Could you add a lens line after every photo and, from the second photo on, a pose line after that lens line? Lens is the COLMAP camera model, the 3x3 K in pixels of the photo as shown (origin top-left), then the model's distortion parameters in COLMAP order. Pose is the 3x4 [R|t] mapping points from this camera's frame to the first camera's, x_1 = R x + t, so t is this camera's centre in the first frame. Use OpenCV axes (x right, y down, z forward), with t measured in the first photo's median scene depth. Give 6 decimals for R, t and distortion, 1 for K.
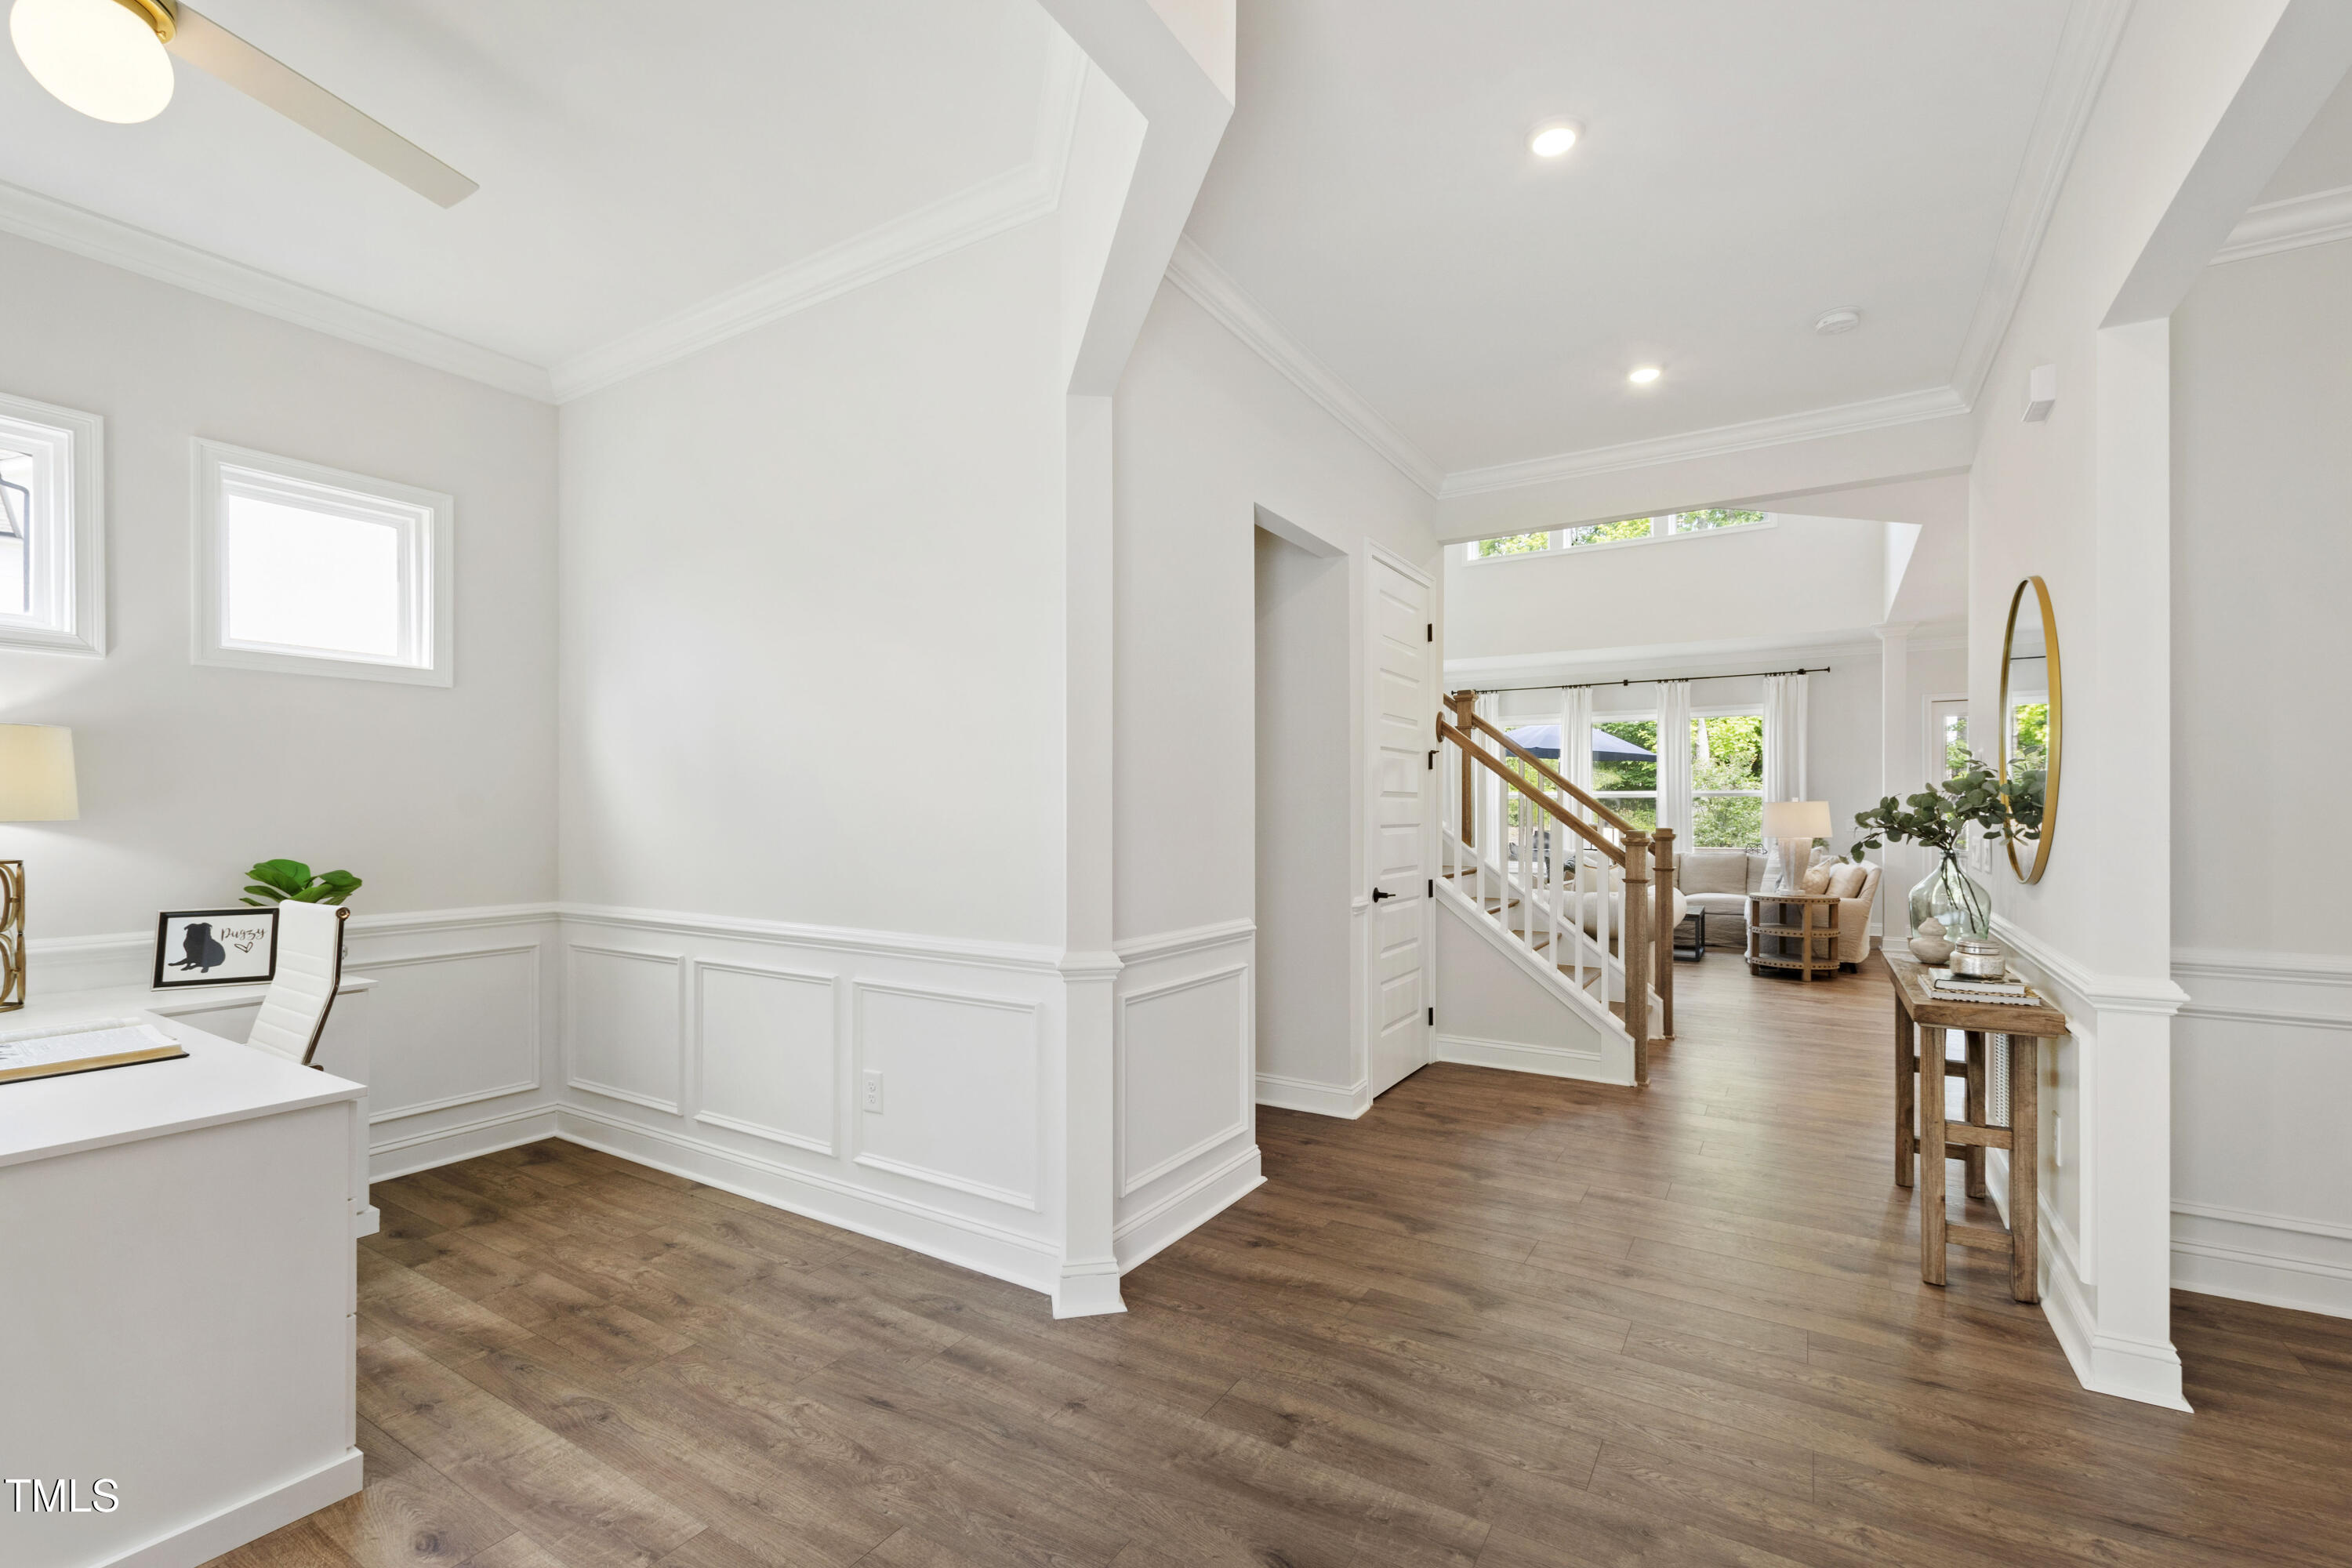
lens RADIAL K [[1015.7, 0, 1170.0], [0, 1015.7, 800.8], [0, 0, 1]] dist [0.002951, -0.003052]
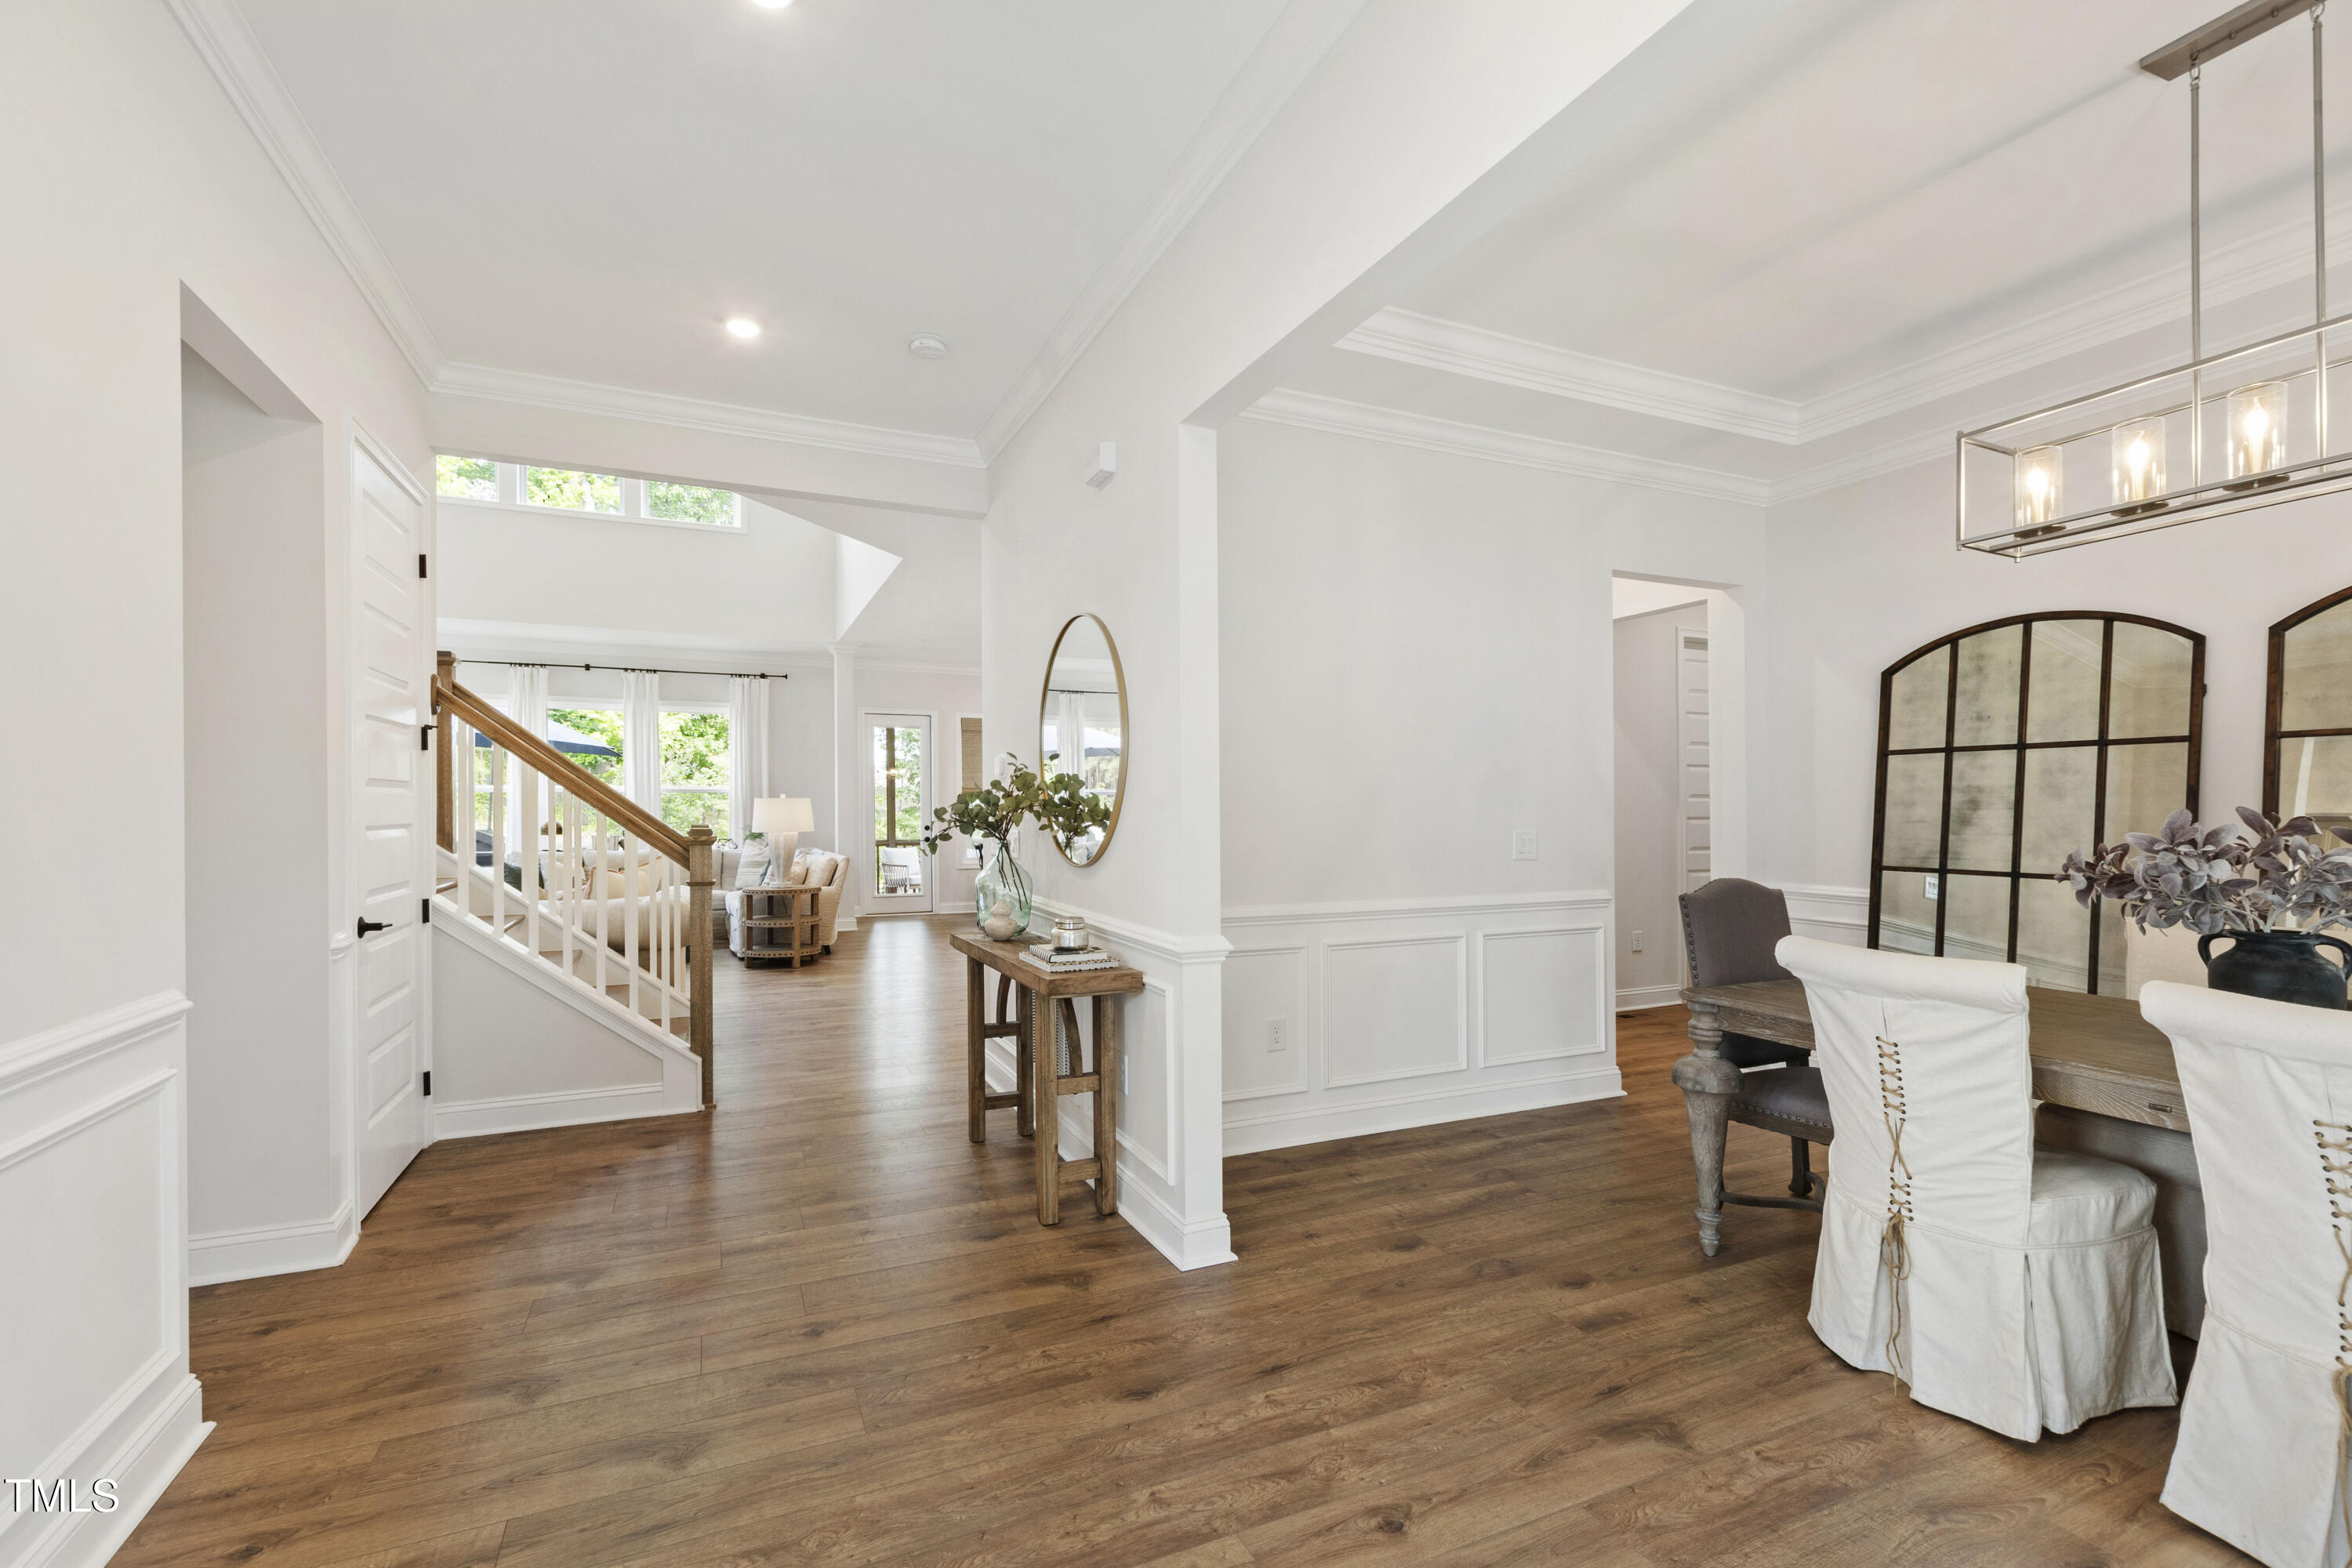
lens RADIAL K [[1015.7, 0, 1176.3], [0, 1015.7, 801.1], [0, 0, 1]] dist [0.002951, -0.003052]
pose [[0.552672, 0.005806, 0.833378, -0.084488], [-0.008941, 0.999959, -0.001037, 0.002932], [-0.833351, -0.006879, 0.552702, 0.191056]]
